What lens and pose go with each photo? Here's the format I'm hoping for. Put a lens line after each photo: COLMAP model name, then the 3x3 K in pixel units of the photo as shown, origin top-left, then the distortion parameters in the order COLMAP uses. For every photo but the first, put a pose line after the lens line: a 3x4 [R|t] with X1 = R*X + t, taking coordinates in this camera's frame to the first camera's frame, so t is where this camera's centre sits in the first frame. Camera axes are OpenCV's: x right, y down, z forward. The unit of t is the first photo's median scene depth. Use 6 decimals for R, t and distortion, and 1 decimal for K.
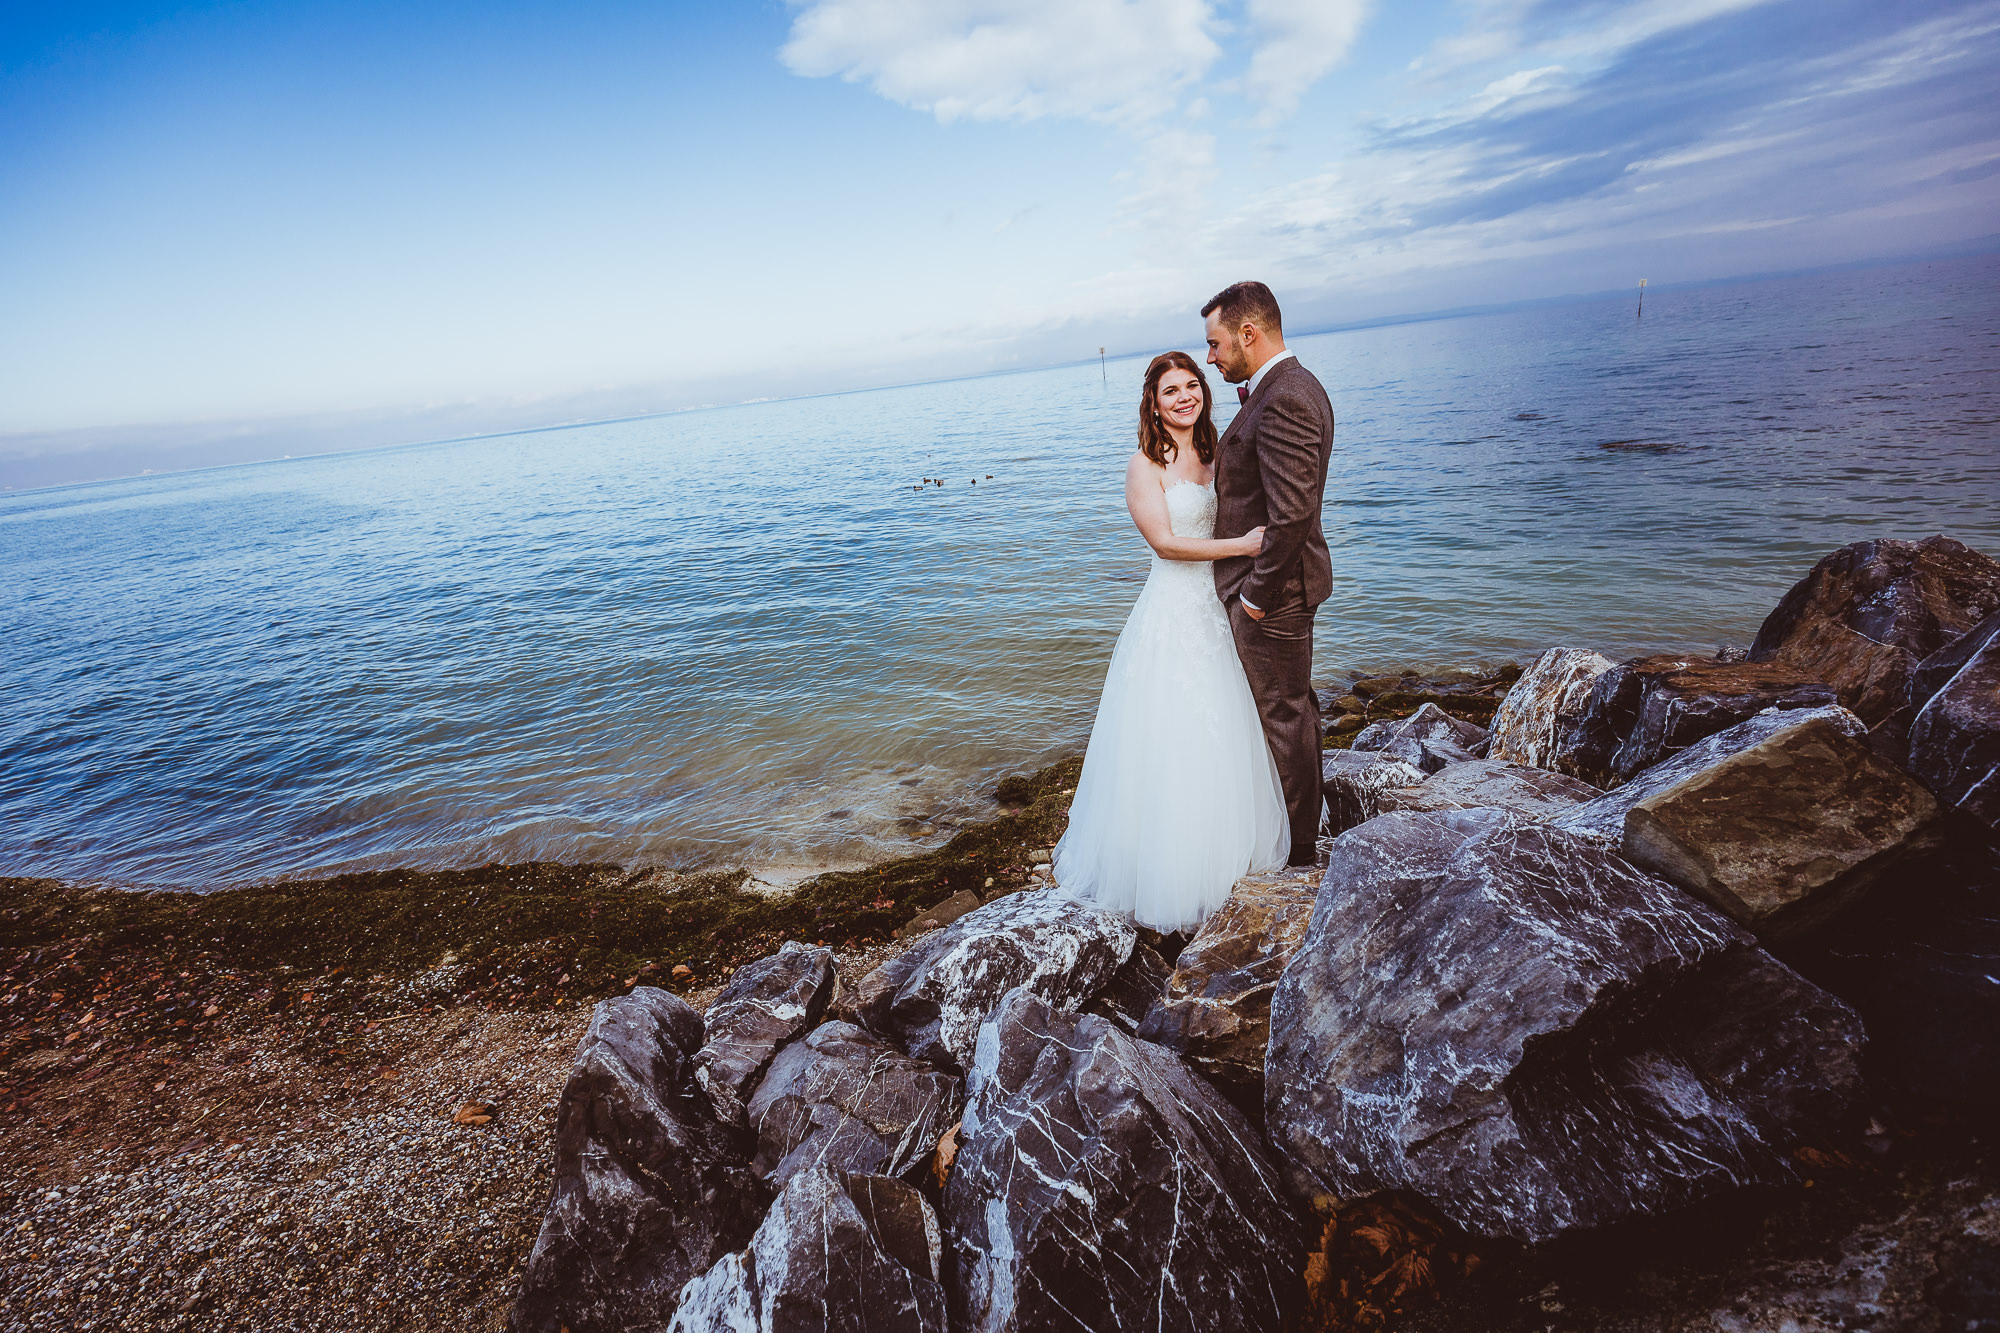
lens RADIAL K [[894.4, 0, 1000.1], [0, 894.4, 671.7], [0, 0, 1]] dist [0.002307, -0.001253]
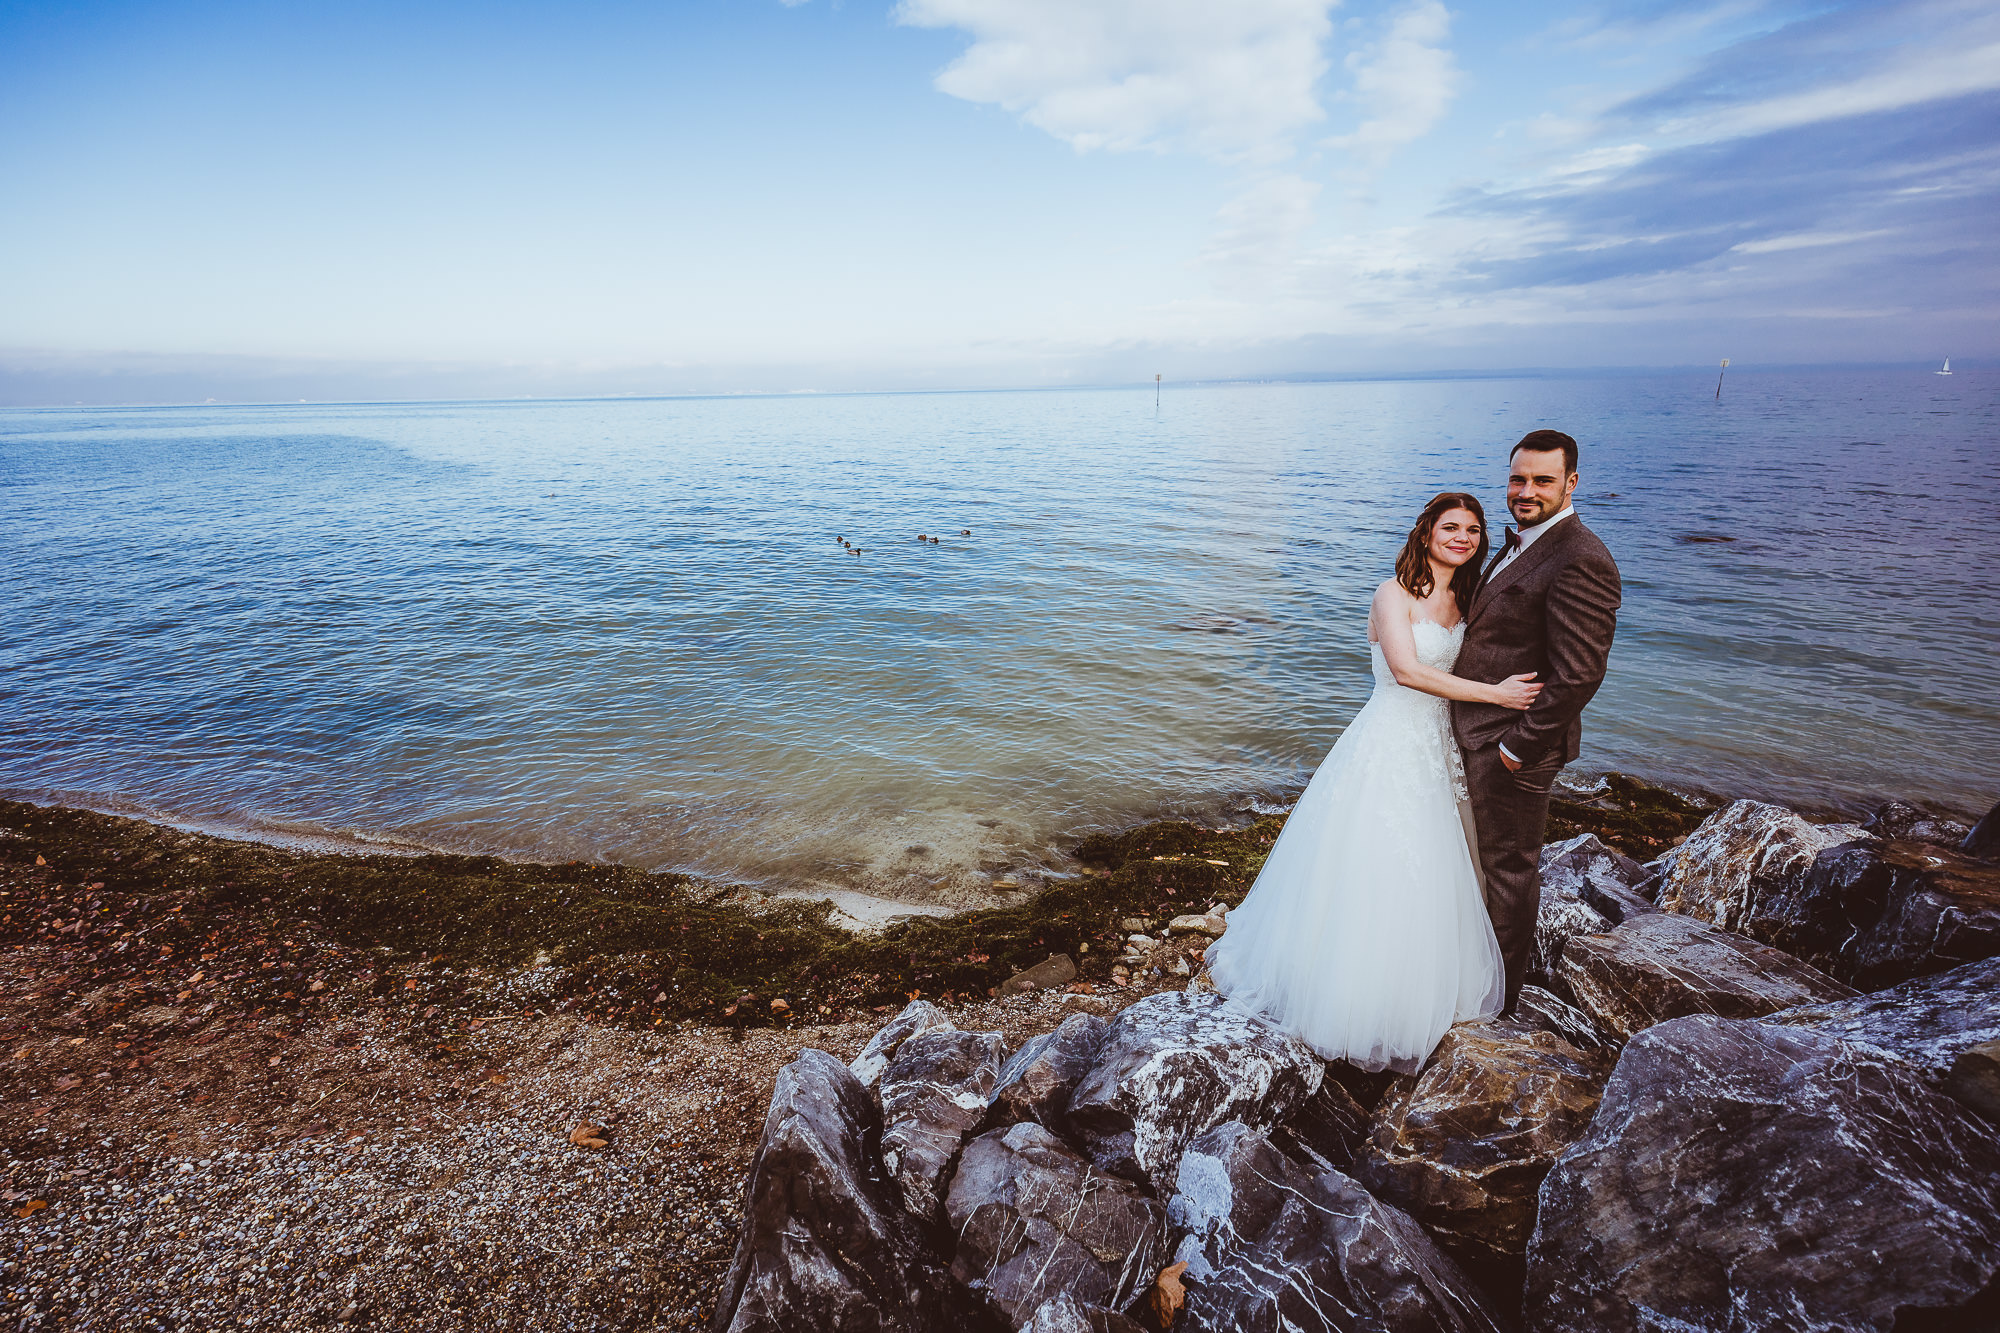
lens RADIAL K [[906.9, 0, 982.1], [0, 906.9, 666.0], [0, 0, 1]] dist [0.001211, -0.000699]
pose [[0.993215, 0.109596, -0.038894, -0.237721], [-0.110396, 0.993705, -0.019060, -0.082418], [0.036560, 0.023224, 0.999062, -0.016514]]
